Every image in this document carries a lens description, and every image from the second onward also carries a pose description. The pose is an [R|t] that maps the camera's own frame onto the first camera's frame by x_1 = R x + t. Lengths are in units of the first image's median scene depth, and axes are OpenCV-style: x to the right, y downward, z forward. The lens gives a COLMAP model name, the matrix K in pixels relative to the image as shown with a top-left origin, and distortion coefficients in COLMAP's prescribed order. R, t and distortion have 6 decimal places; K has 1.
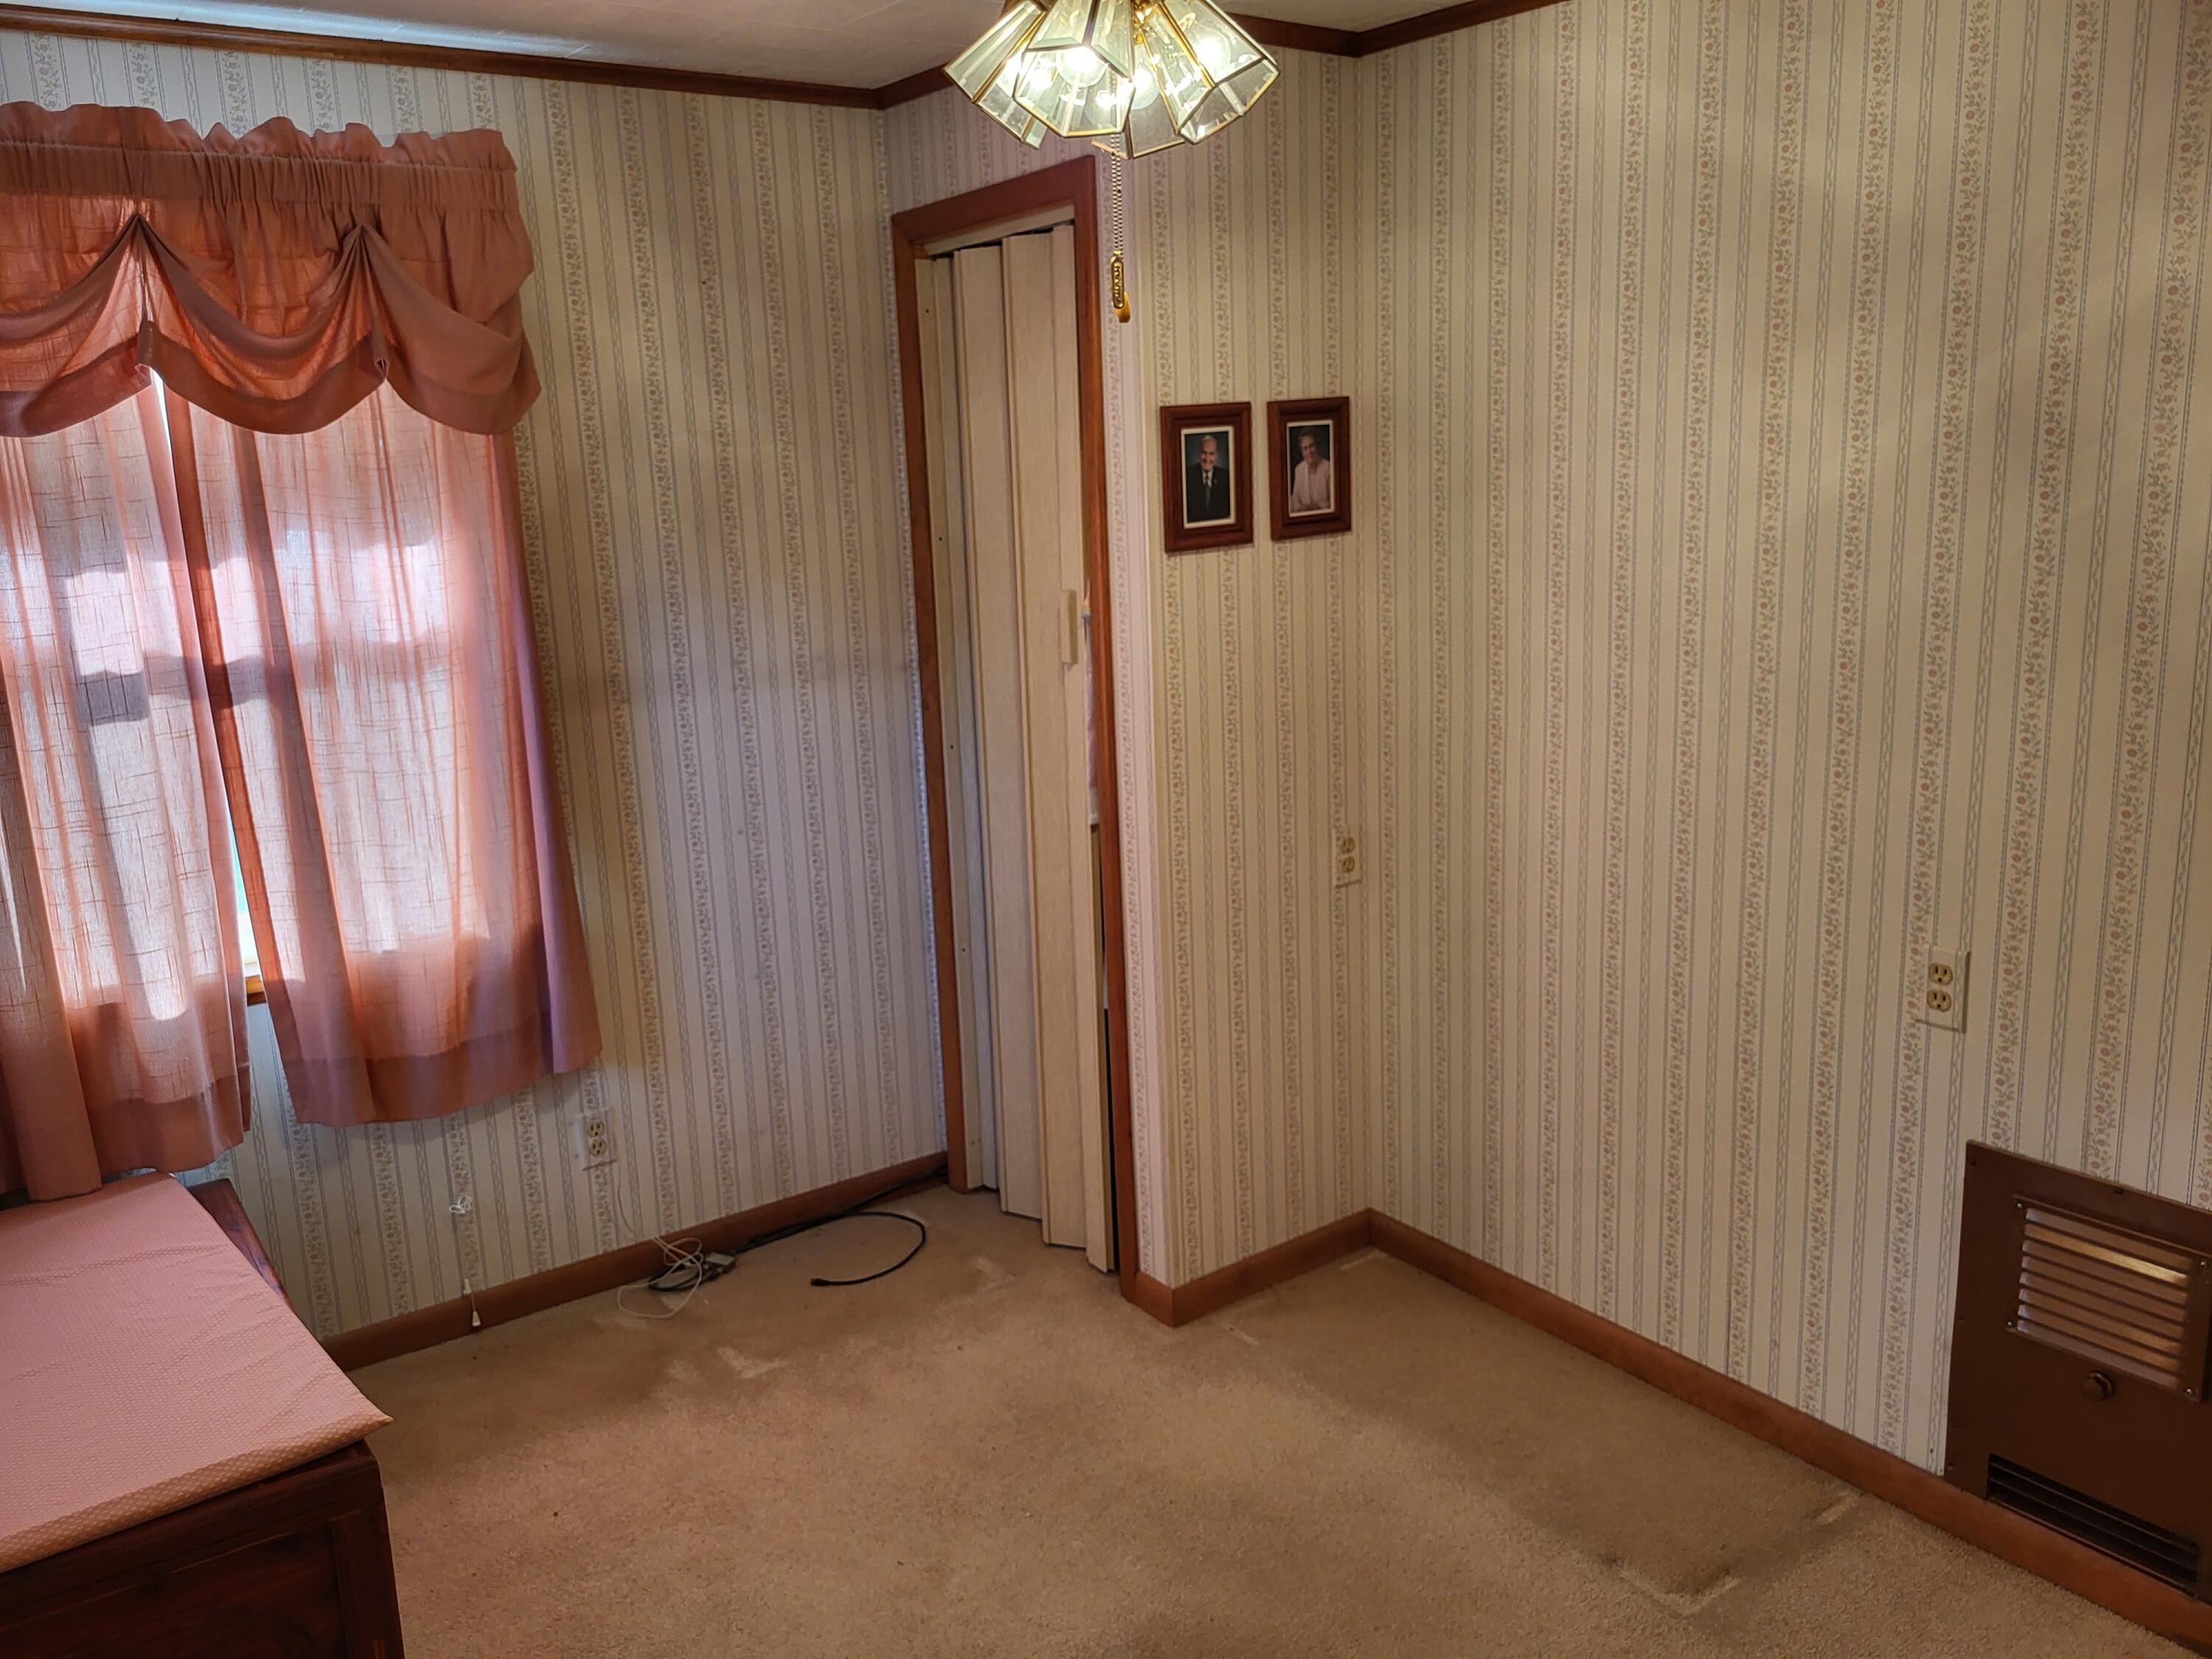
lens RADIAL K [[1679.6, 0, 1106.0], [0, 1679.6, 829.5], [0, 0, 1]] dist [0.006713, -0.031601]
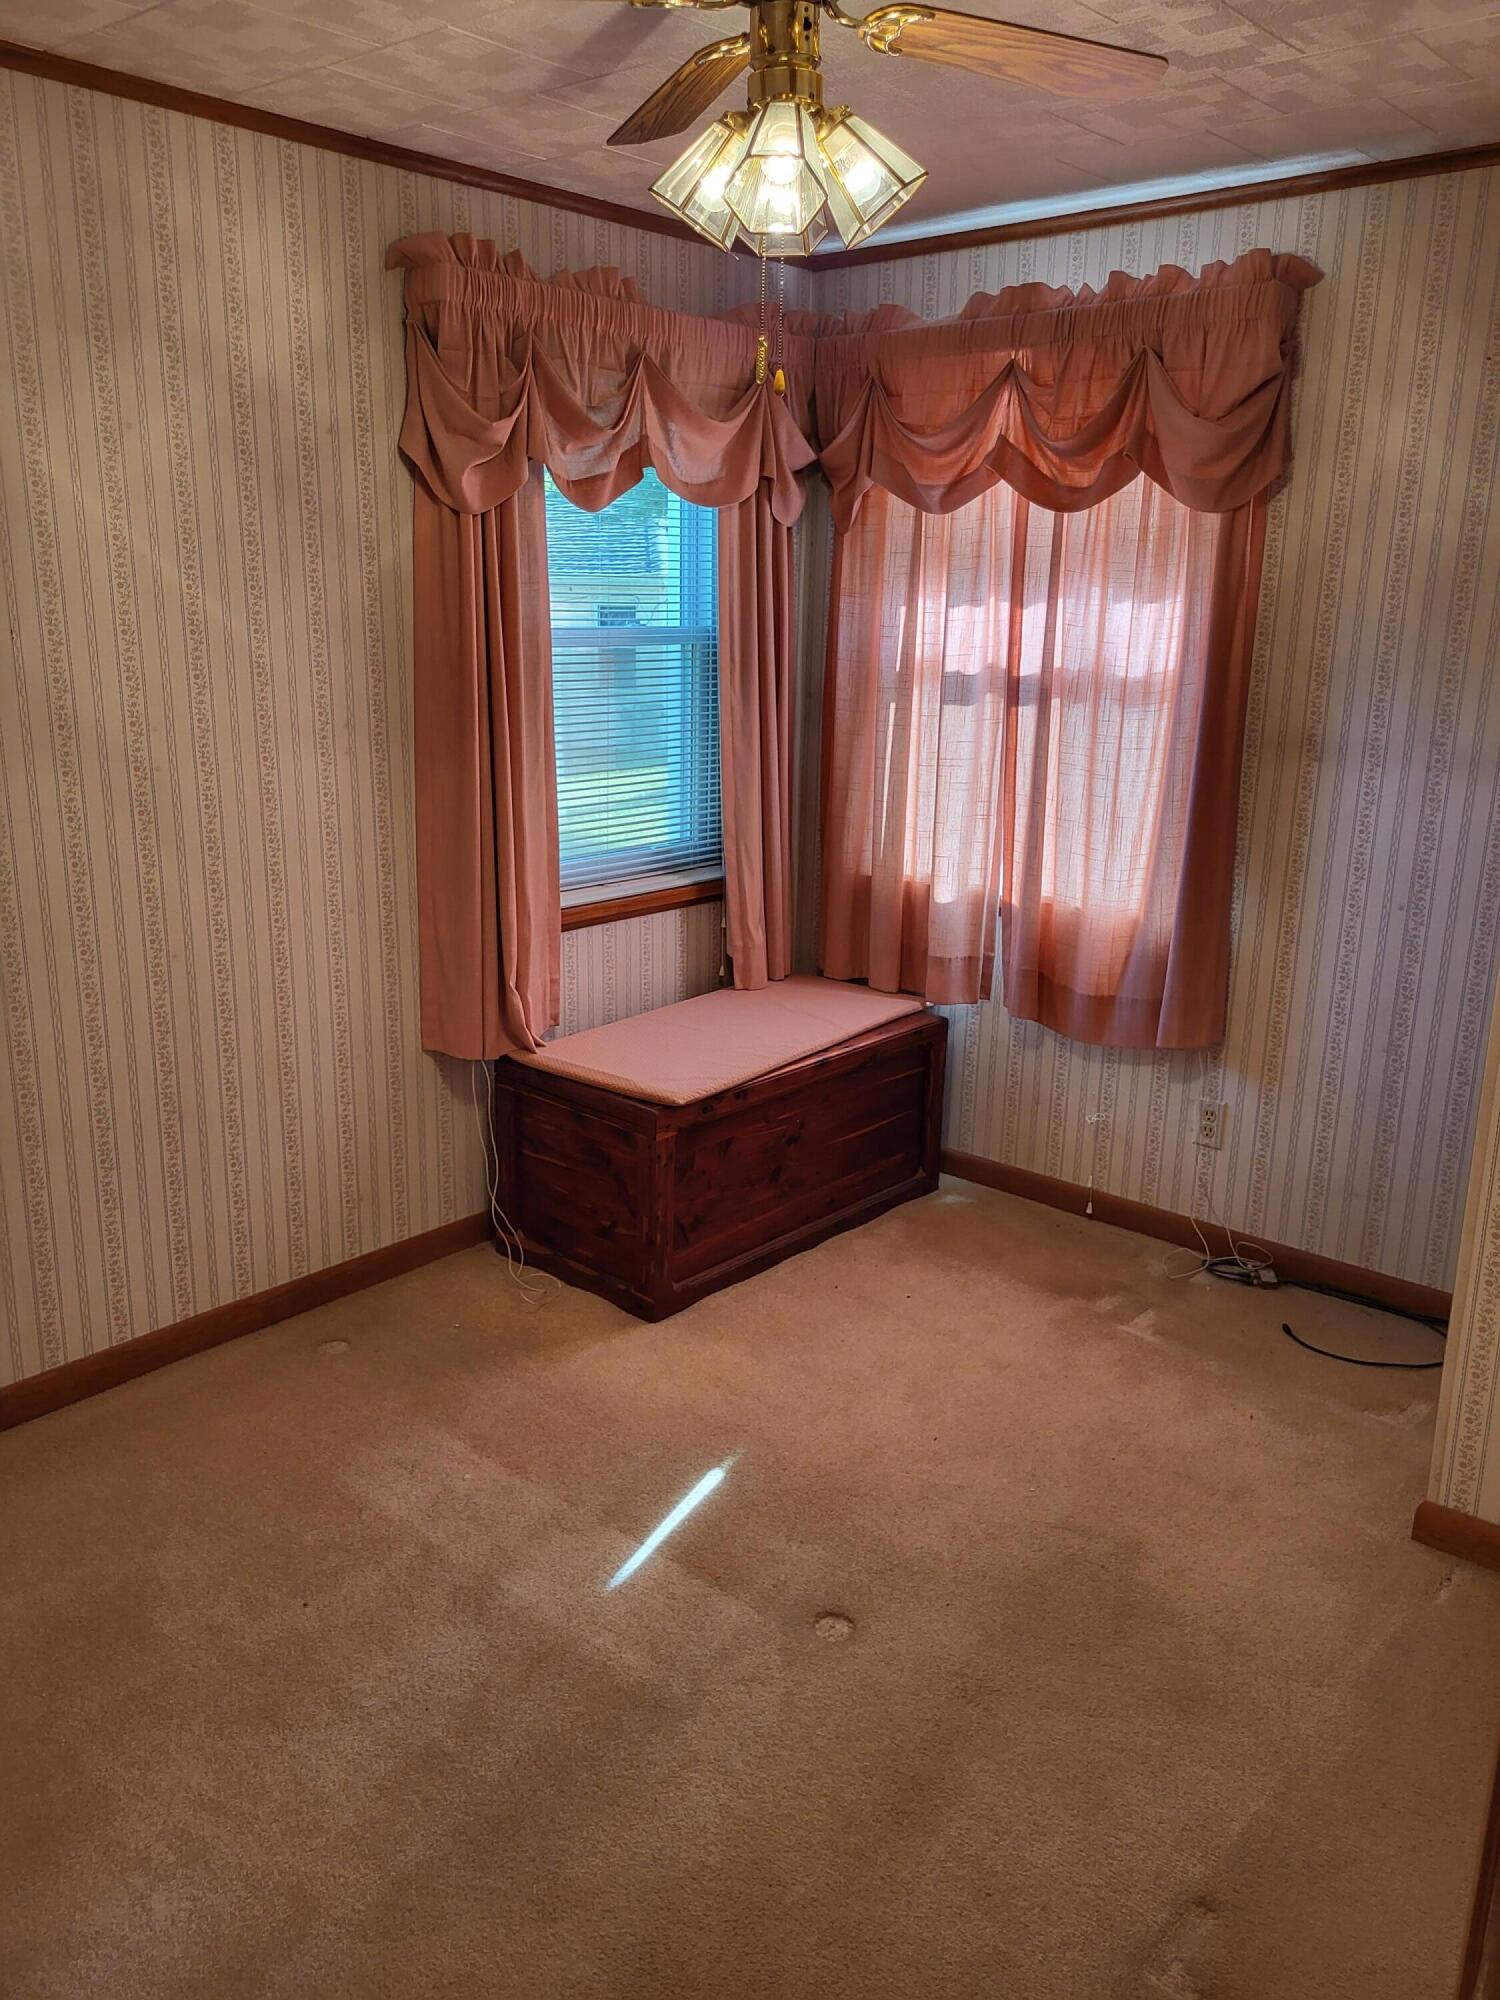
lens RADIAL K [[1518.7, 0, 651.5], [0, 1518.7, 1002.9], [0, 0, 1]] dist [0.006713, -0.031601]
pose [[0.183834, 0.300327, -0.935954, 0.688263], [-0.223573, 0.940000, 0.257712, -0.095543], [0.957194, 0.161877, 0.239949, 0.408623]]
